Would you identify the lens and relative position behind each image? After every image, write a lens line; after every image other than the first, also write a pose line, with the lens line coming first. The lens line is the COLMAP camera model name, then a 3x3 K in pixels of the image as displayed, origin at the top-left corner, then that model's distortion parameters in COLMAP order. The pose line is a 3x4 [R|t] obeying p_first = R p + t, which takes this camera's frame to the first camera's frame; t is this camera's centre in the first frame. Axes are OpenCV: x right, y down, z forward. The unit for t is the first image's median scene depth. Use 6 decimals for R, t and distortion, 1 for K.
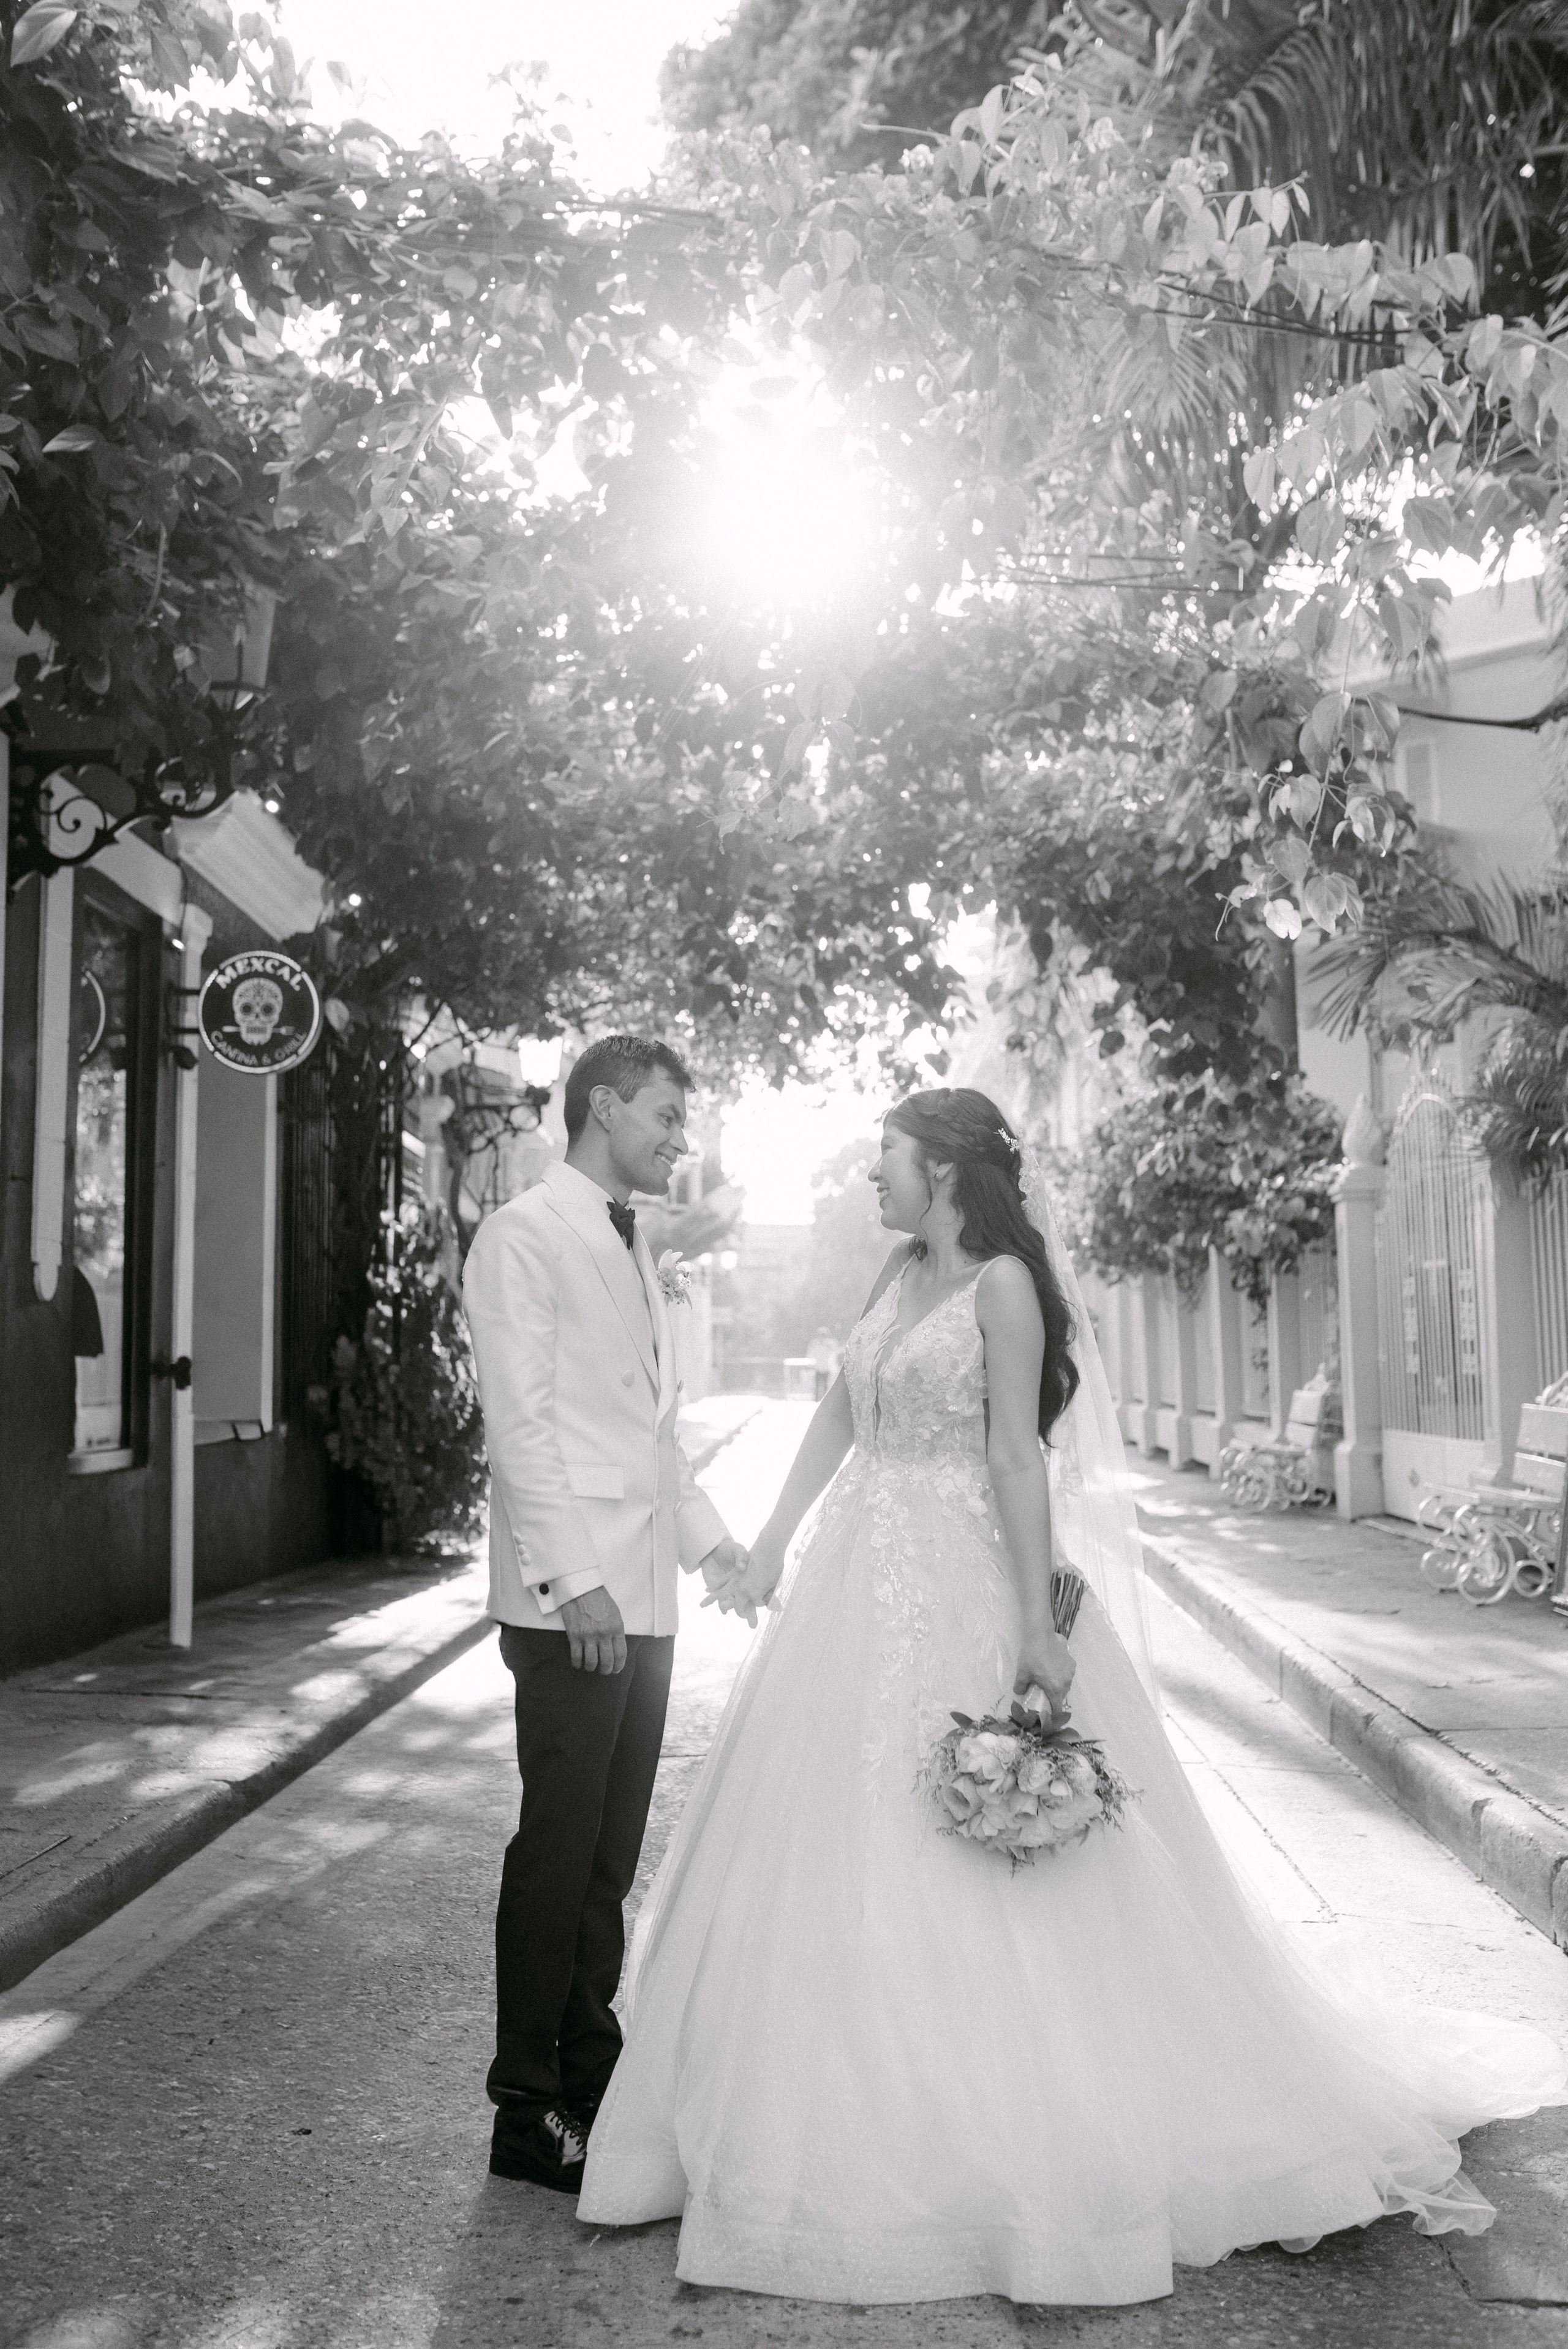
lens RADIAL K [[2387.4, 0, 761.6], [0, 2387.4, 1126.9], [0, 0, 1]] dist [-0.062126, 0.082733]
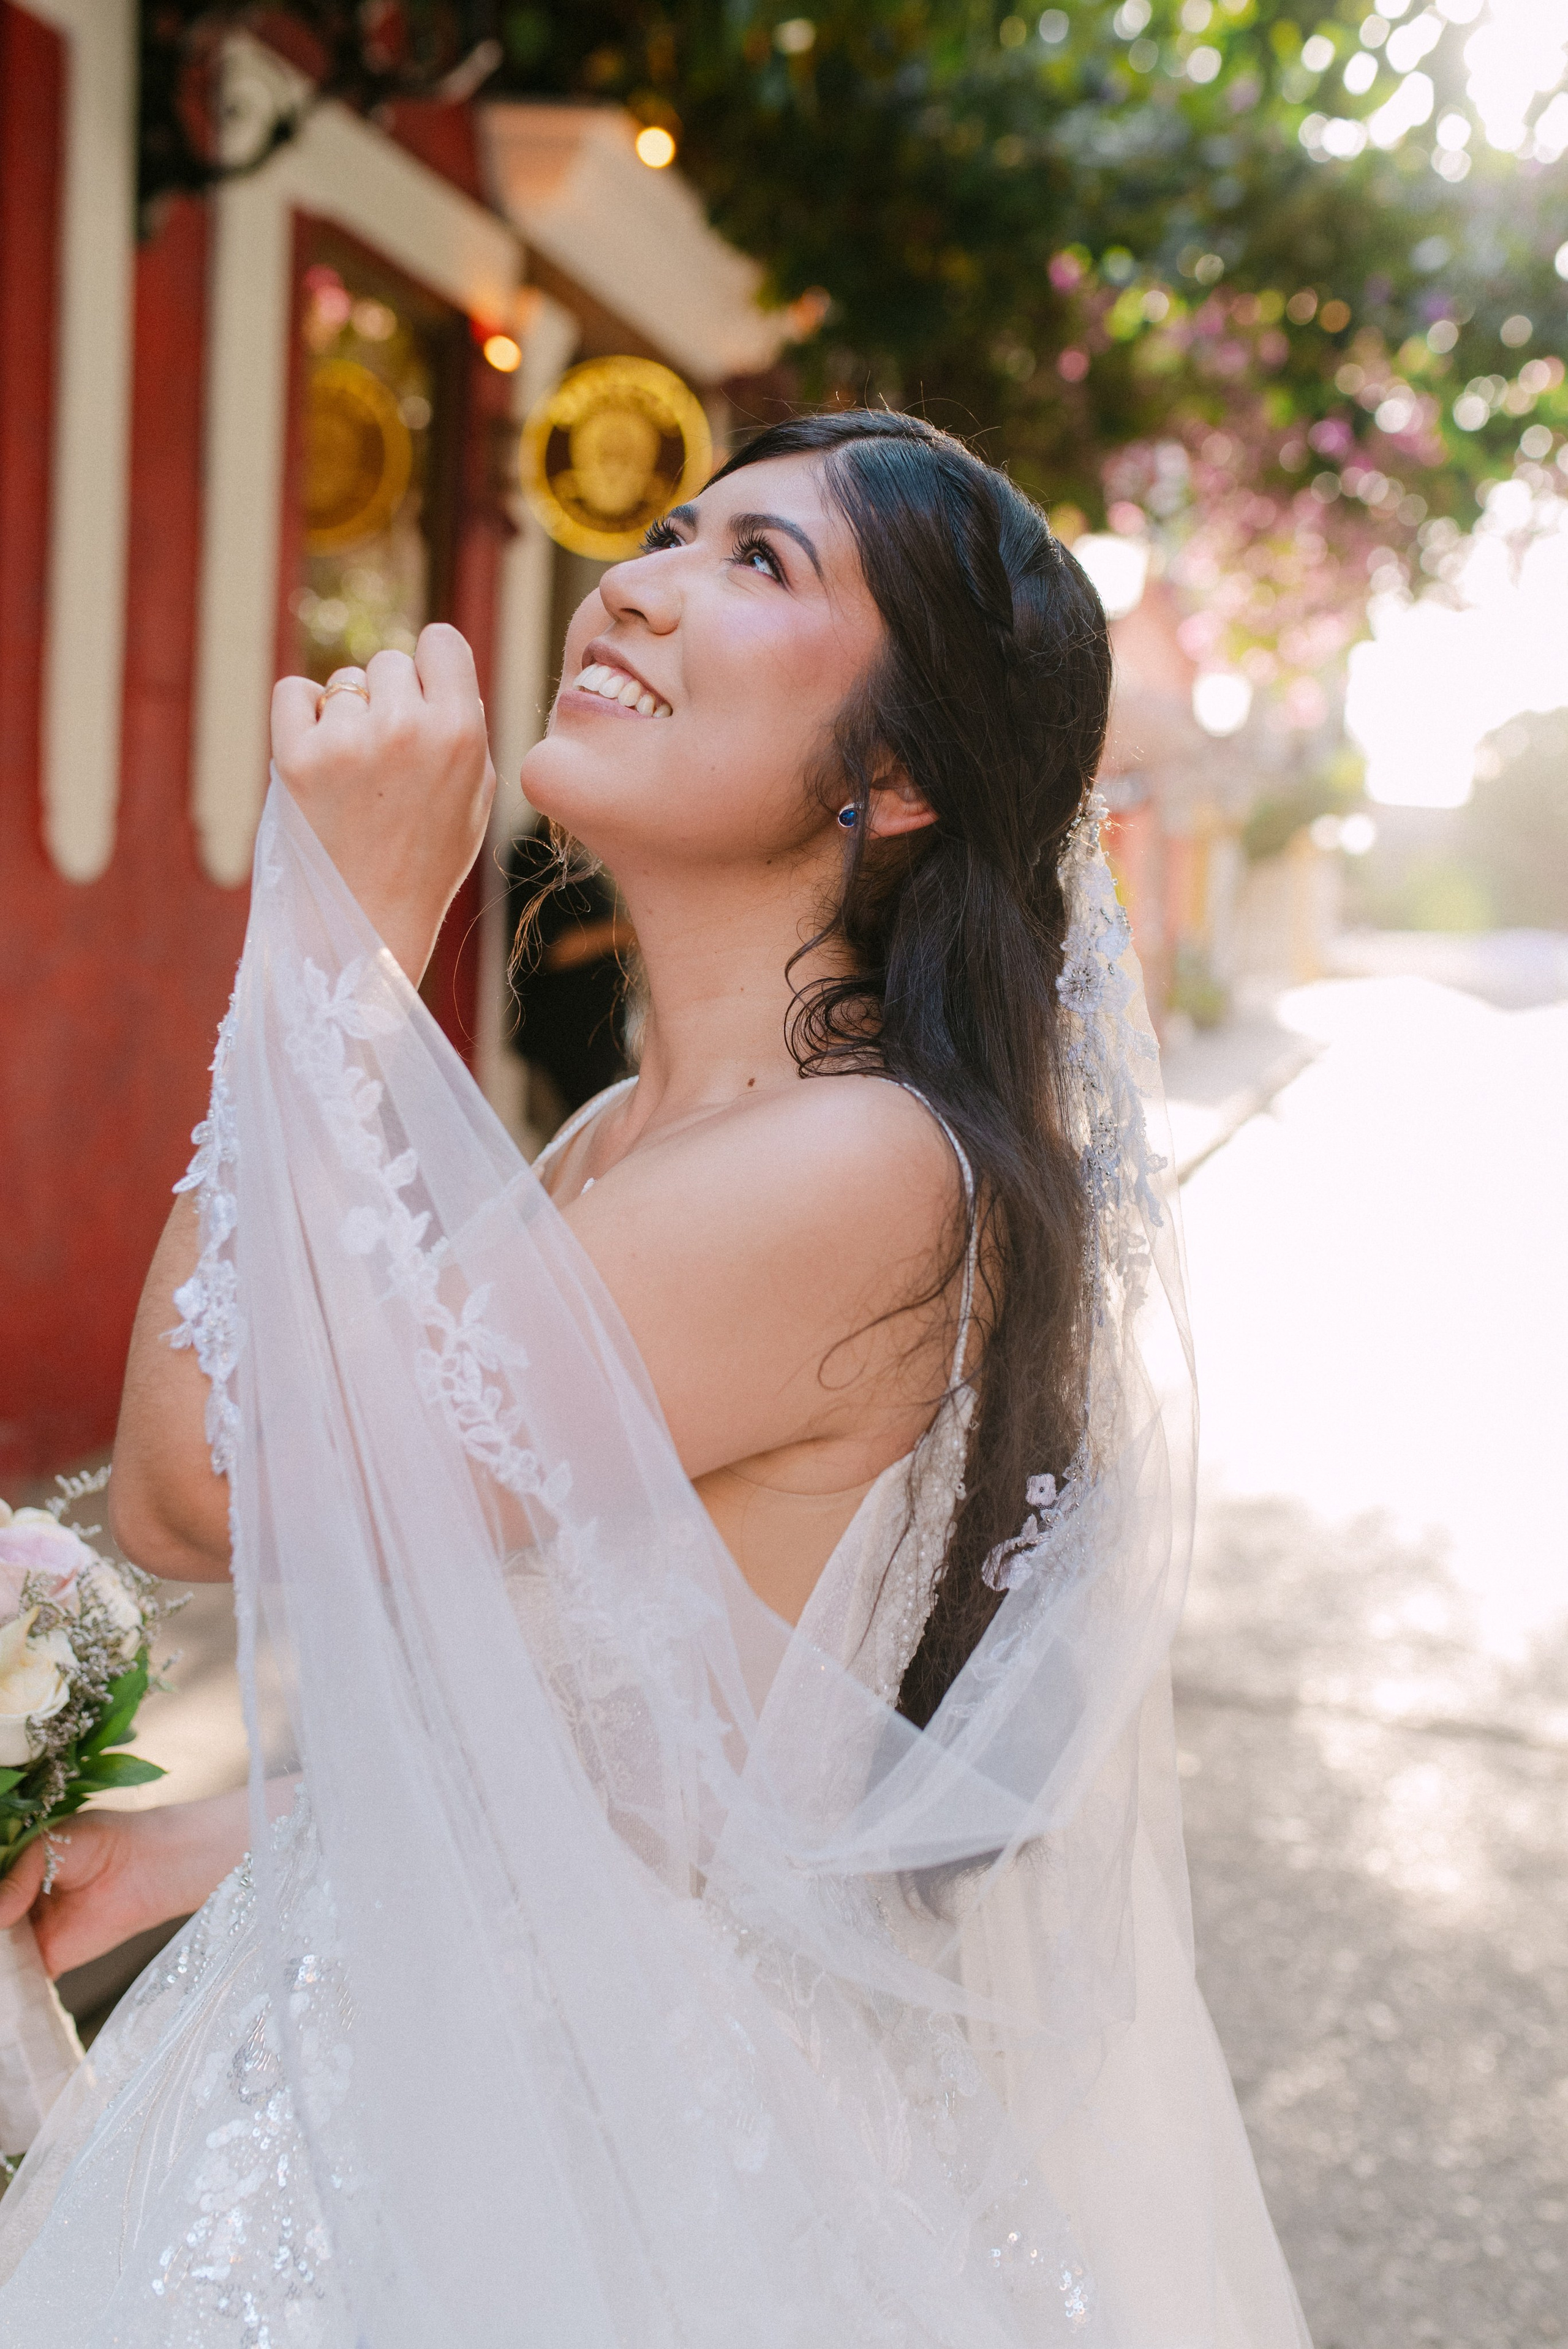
lens RADIAL K [[2633.5, 0, 784.0], [0, 2633.5, 1174.5], [0, 0, 1]] dist [-0.049132, 0.004458]
pose [[0.972472, 0.083619, -0.217501, 0.012683], [-0.040656, 0.979966, 0.194971, 0.003352], [0.229447, -0.180761, 0.956389, 0.251274]]
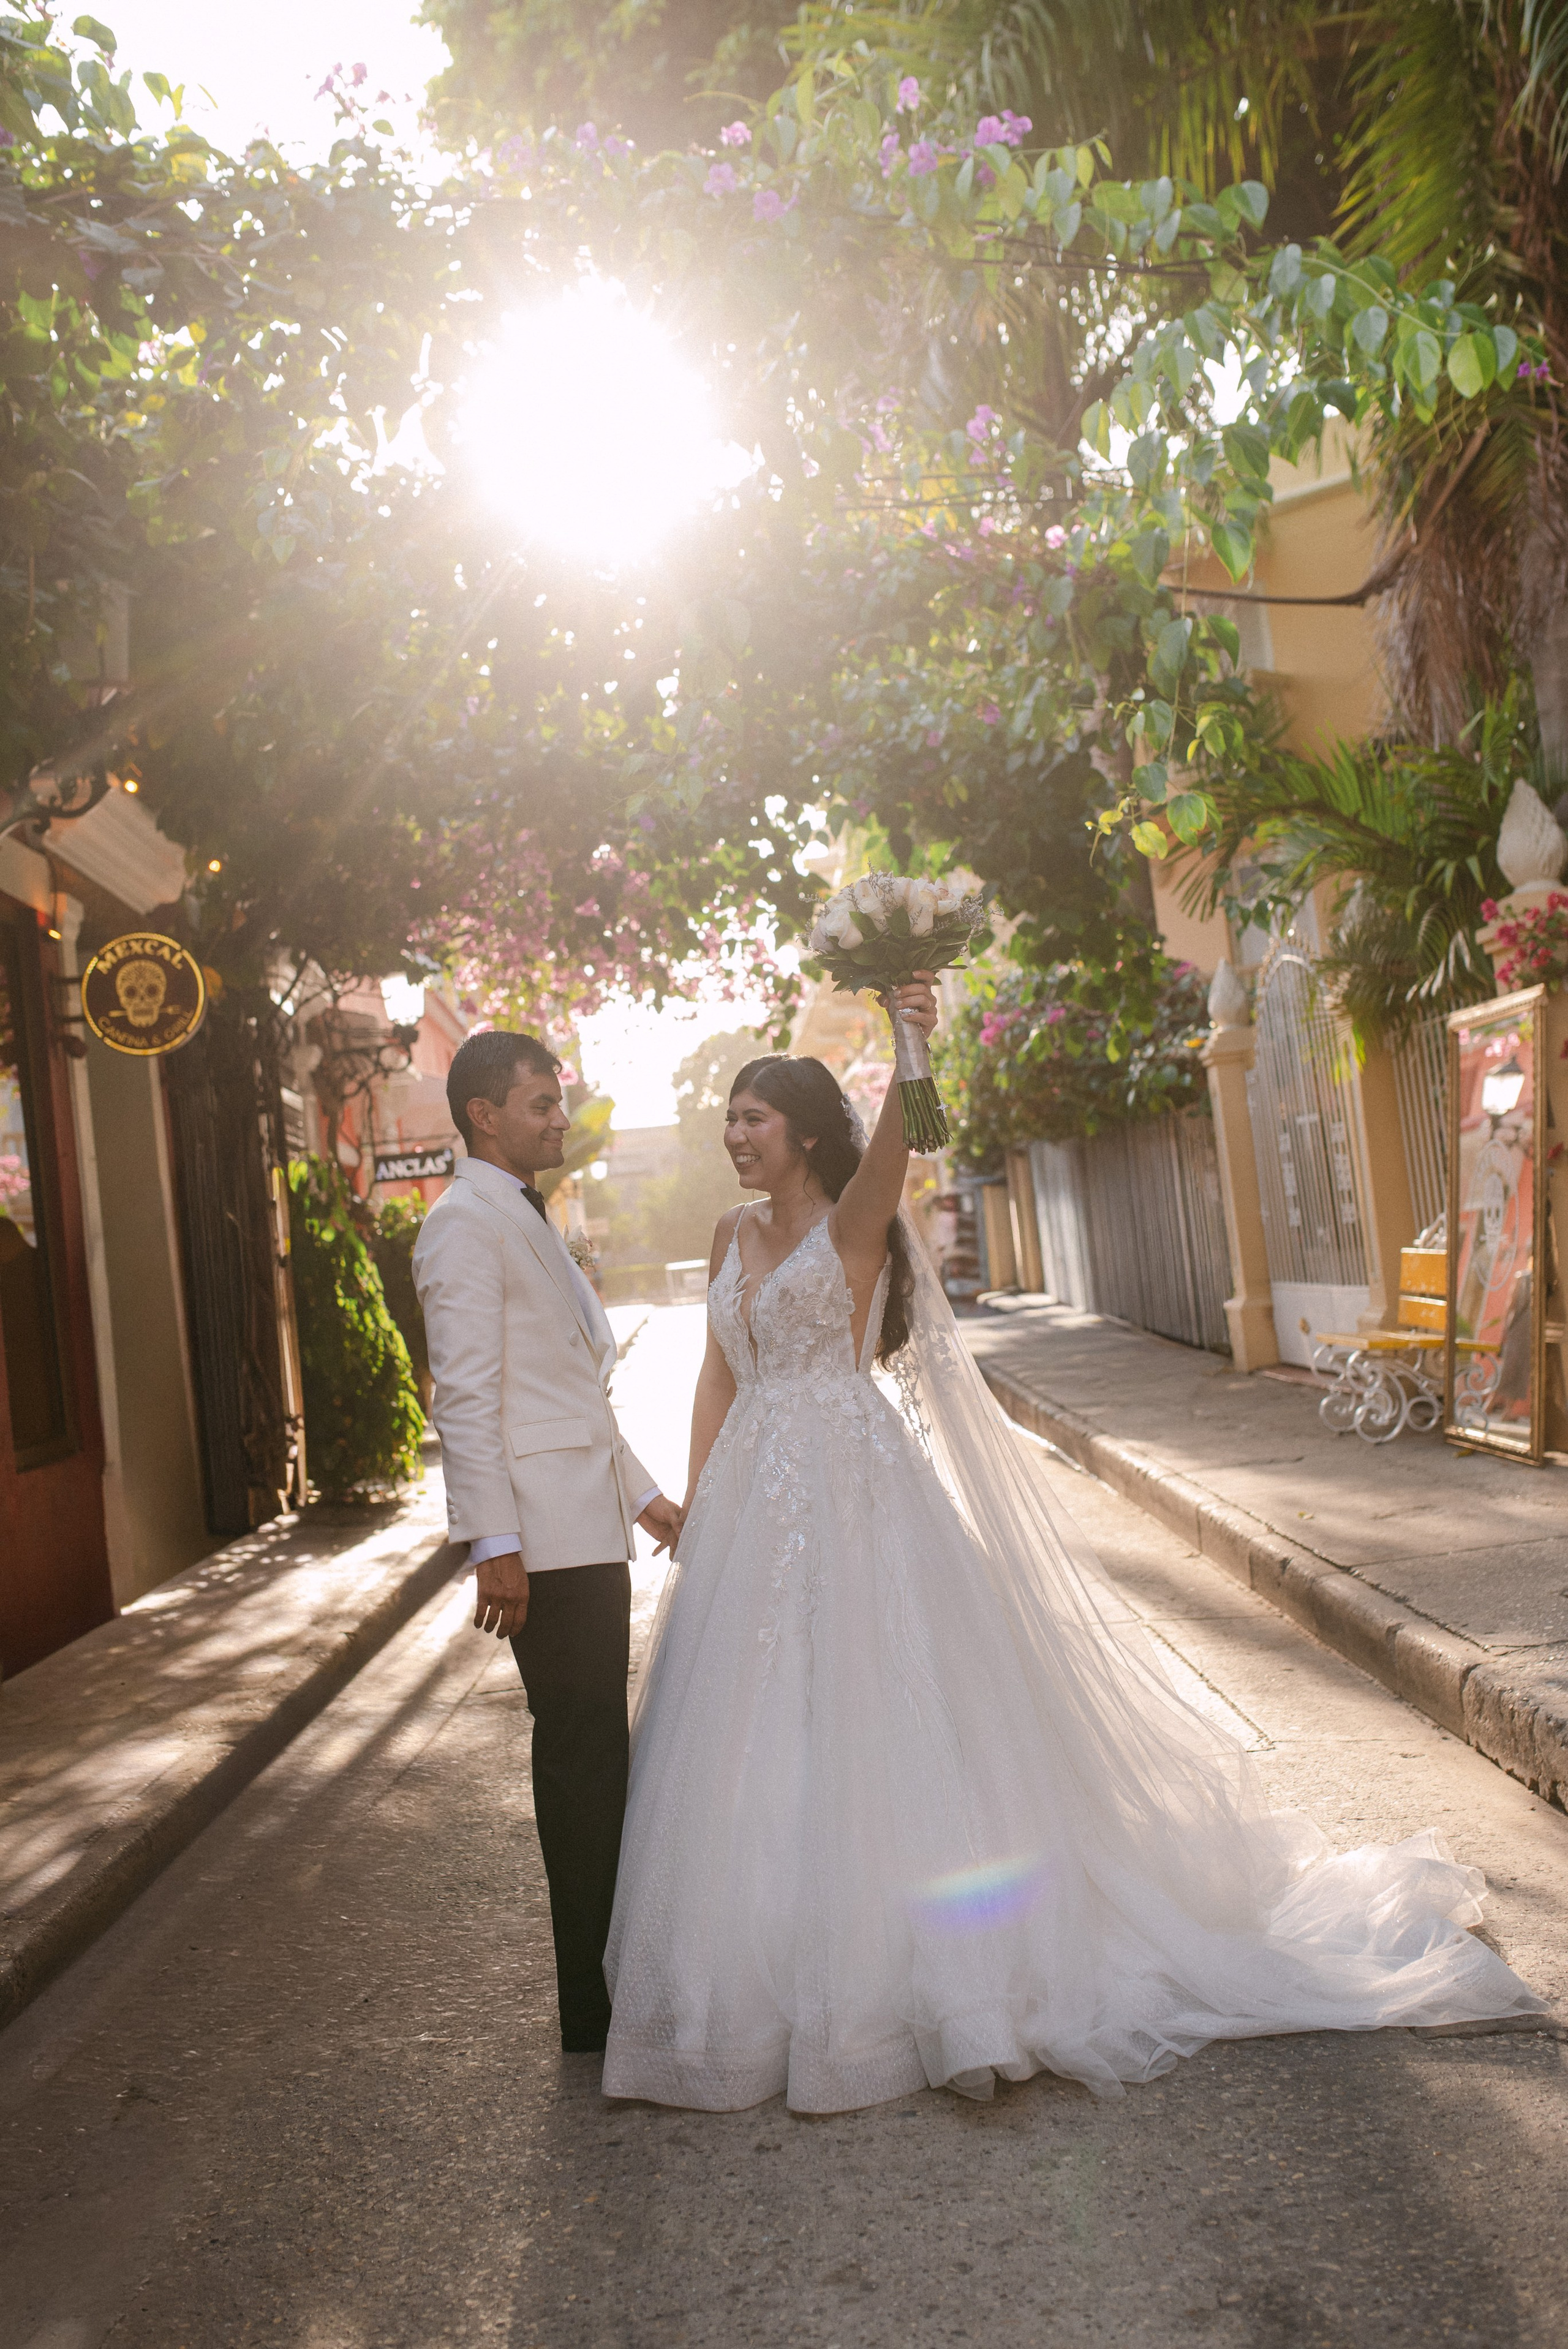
lens RADIAL K [[2441.7, 0, 801.6], [0, 2441.7, 1184.1], [0, 0, 1]] dist [-0.048529, 0.034354]
pose [[0.992359, -0.101925, 0.069537, -0.013955], [0.097014, 0.992770, 0.070686, -0.013457], [-0.076239, -0.063400, 0.995072, -0.047114]]
